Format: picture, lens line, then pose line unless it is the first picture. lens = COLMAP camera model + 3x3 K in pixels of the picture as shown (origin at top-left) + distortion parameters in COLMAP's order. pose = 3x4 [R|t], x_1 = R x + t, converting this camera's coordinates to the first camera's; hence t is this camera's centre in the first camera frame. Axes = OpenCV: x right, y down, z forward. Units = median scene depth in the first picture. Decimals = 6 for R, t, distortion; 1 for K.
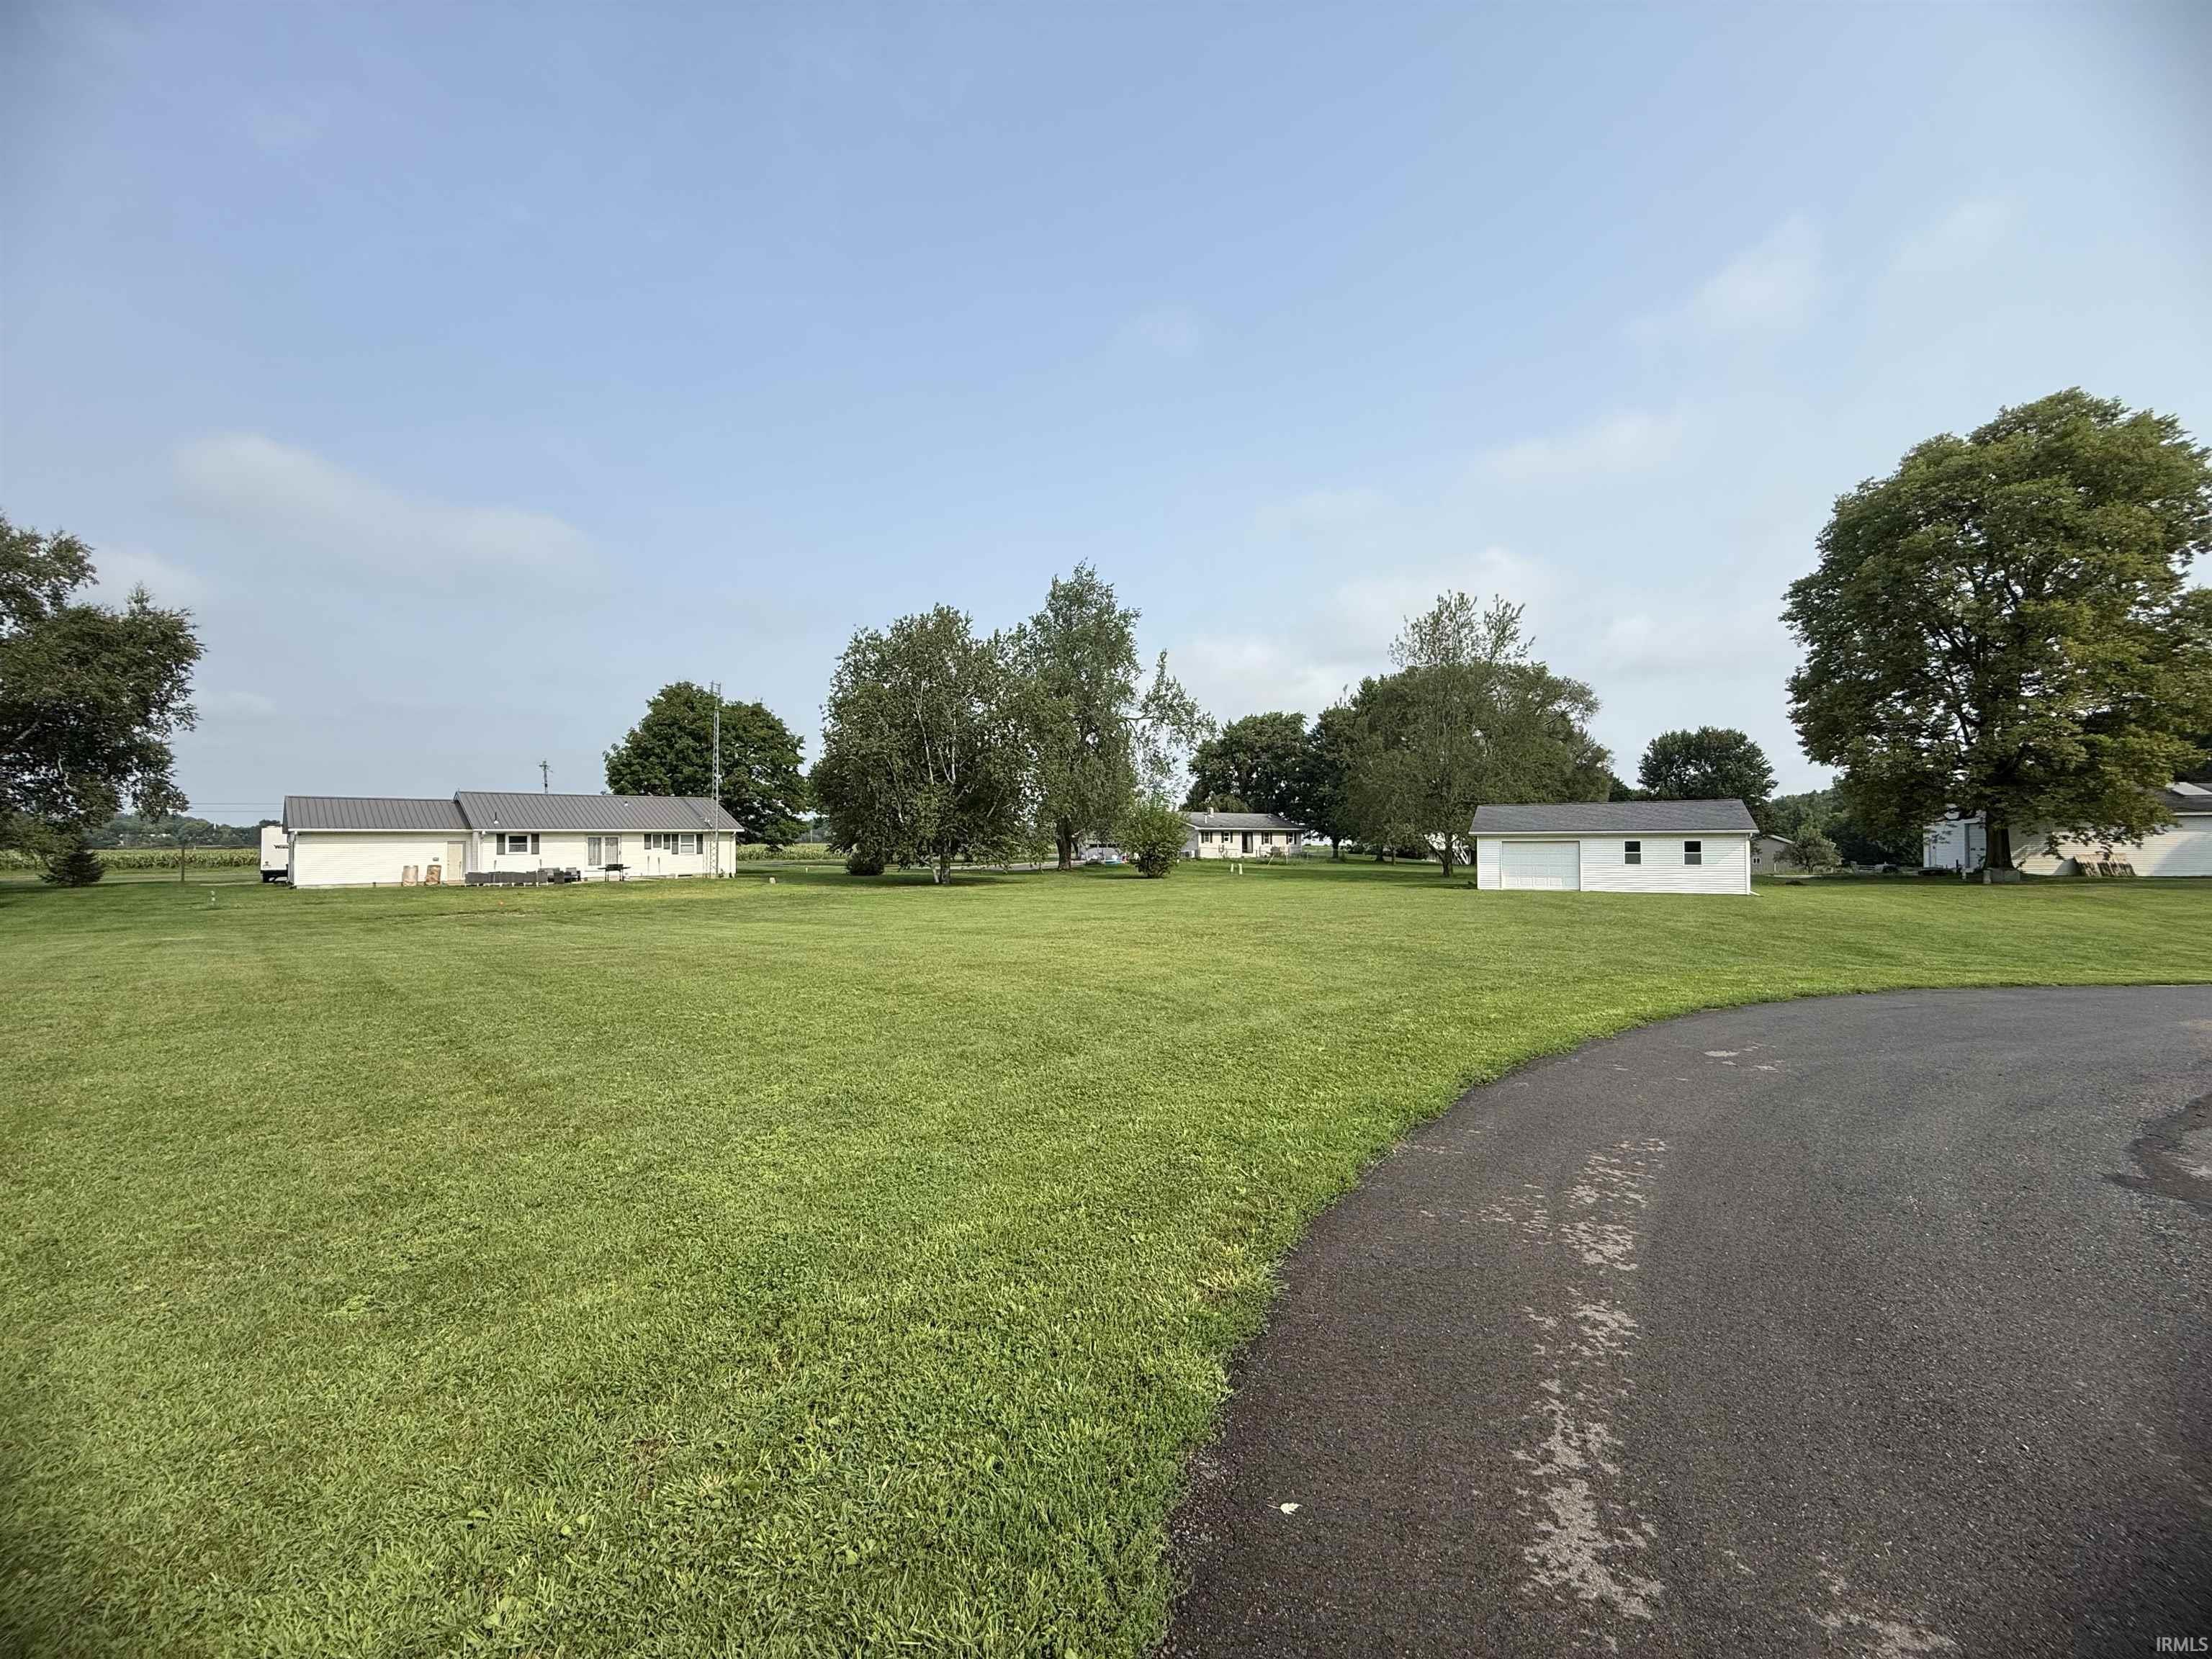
lens RADIAL K [[882.2, 0, 1107.4], [0, 882.2, 830.3], [0, 0, 1]] dist [0.000976, -0.000122]
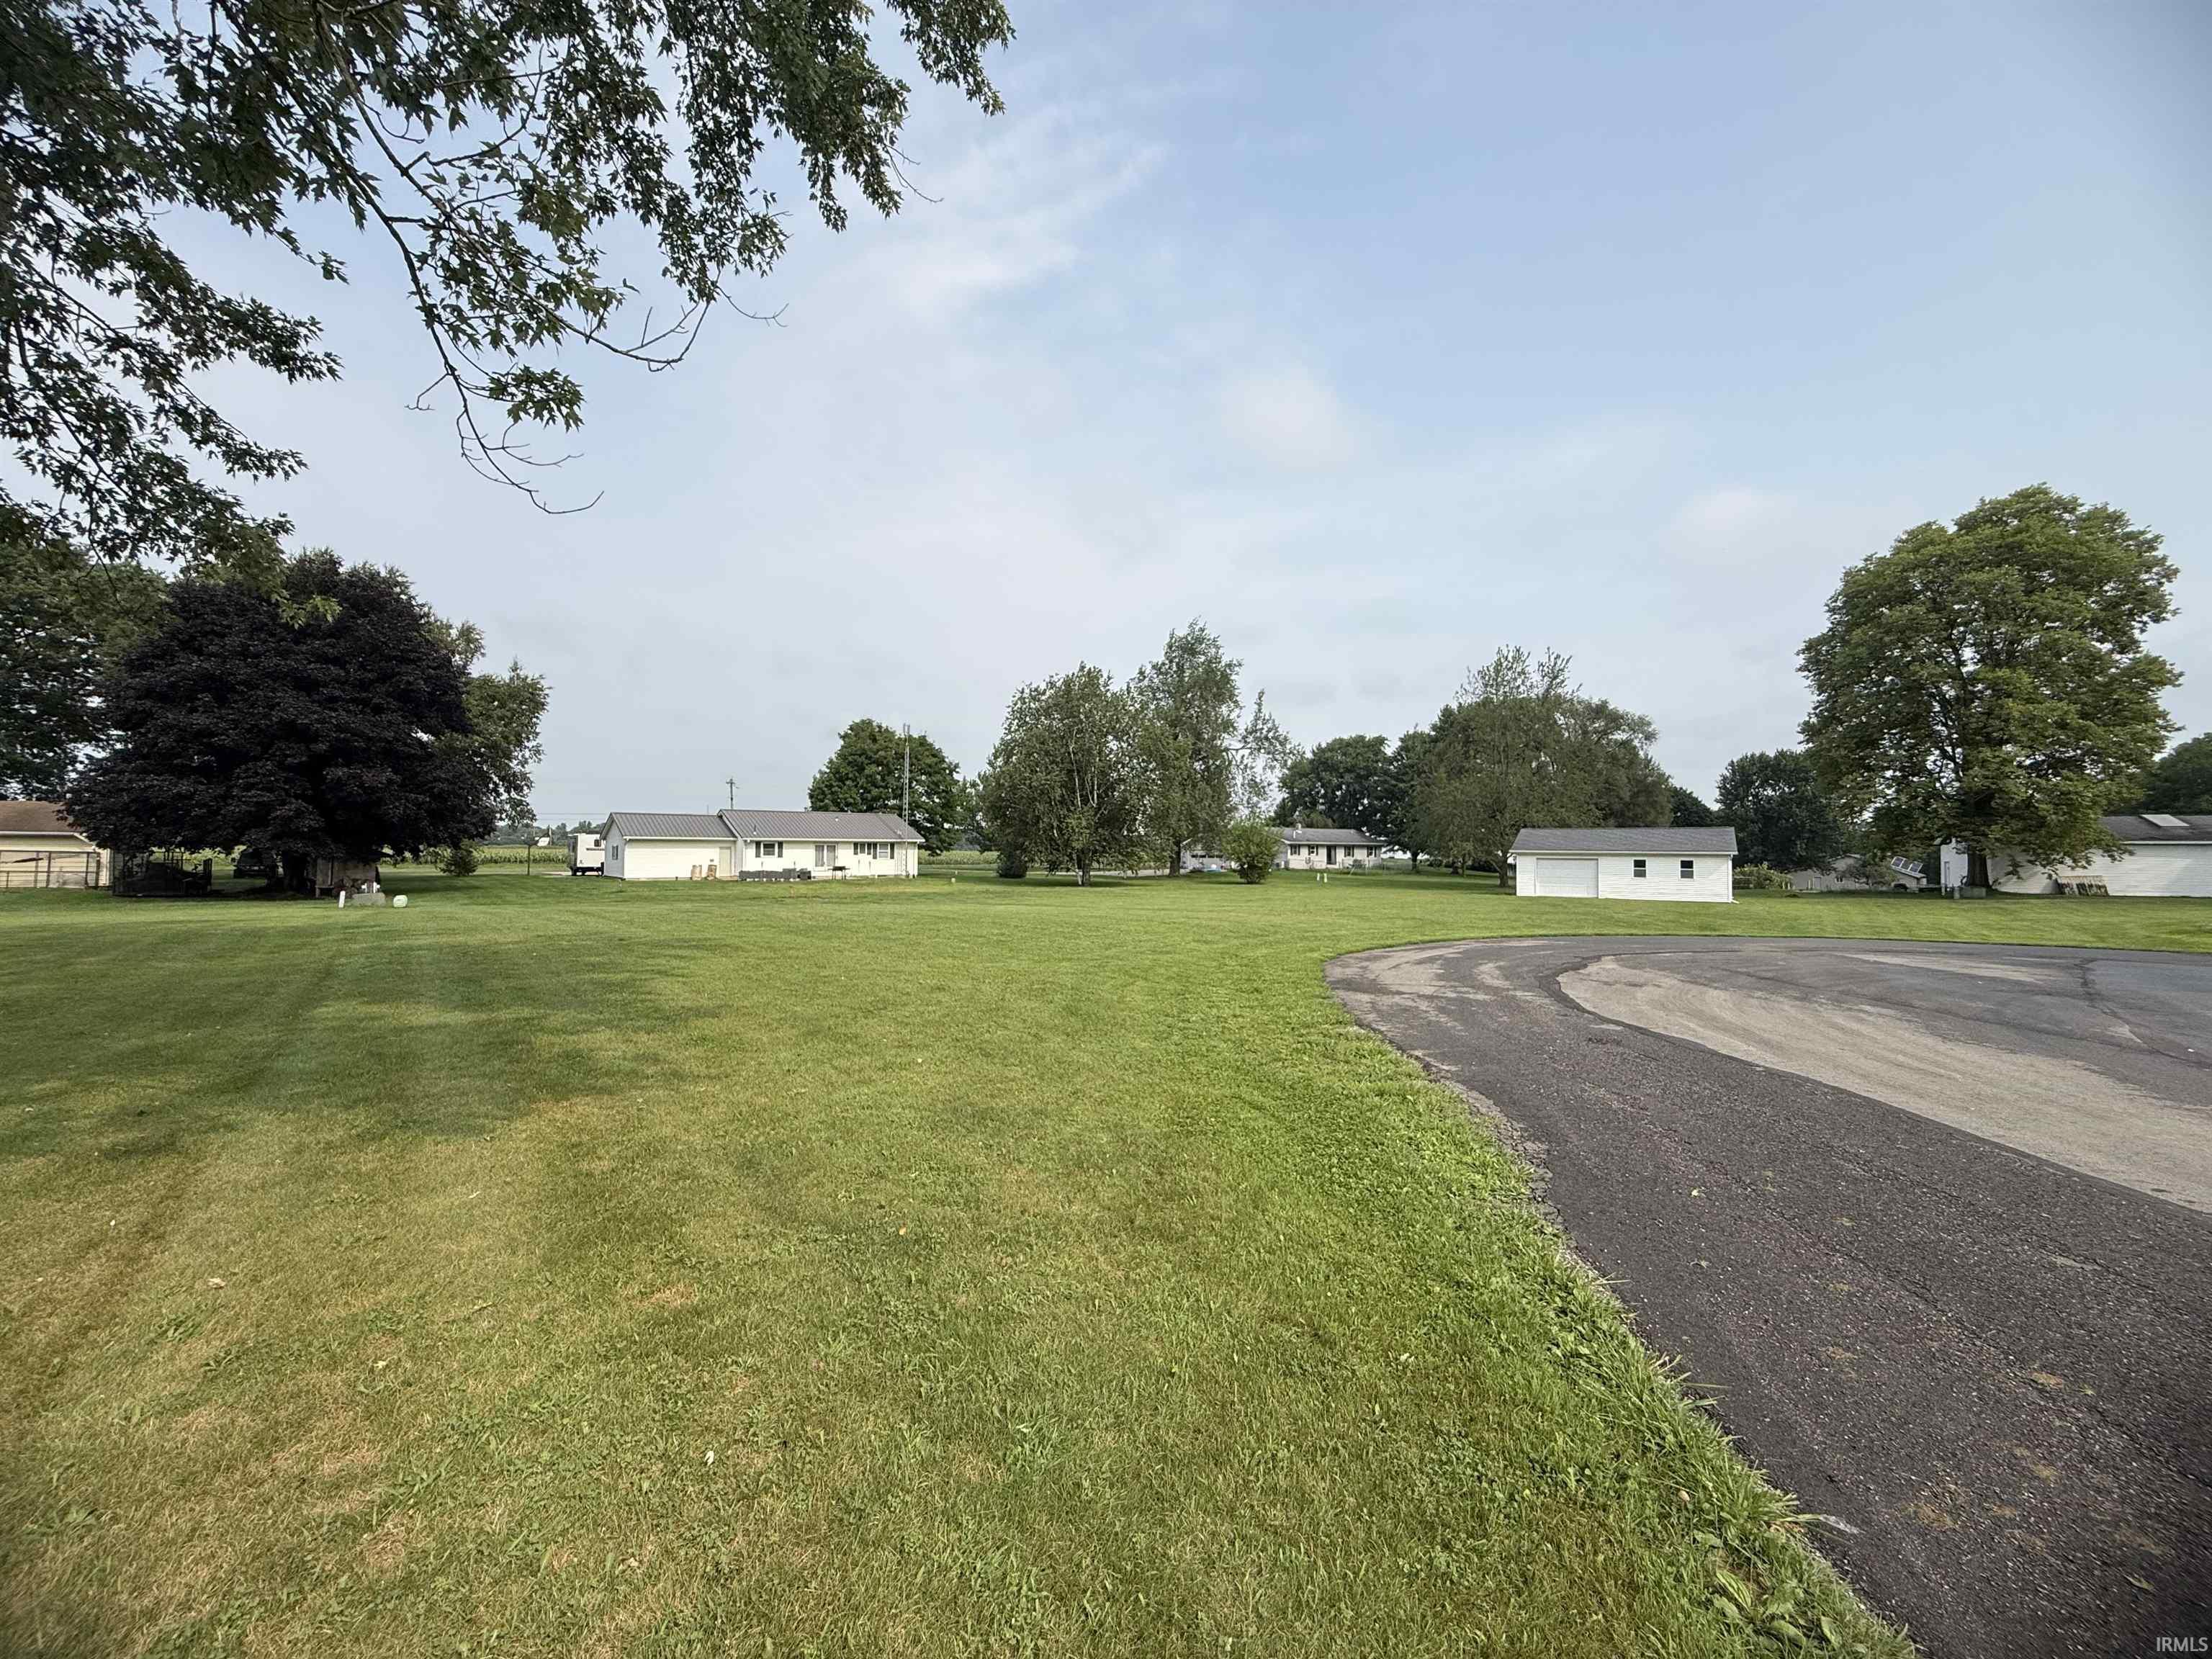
lens RADIAL K [[882.2, 0, 1108.2], [0, 882.2, 842.7], [0, 0, 1]] dist [0.000976, -0.000122]
pose [[0.995968, 0.012145, -0.088878, -0.041343], [-0.011829, 0.999922, 0.004085, -0.005539], [0.088921, -0.003017, 0.996034, -0.244036]]
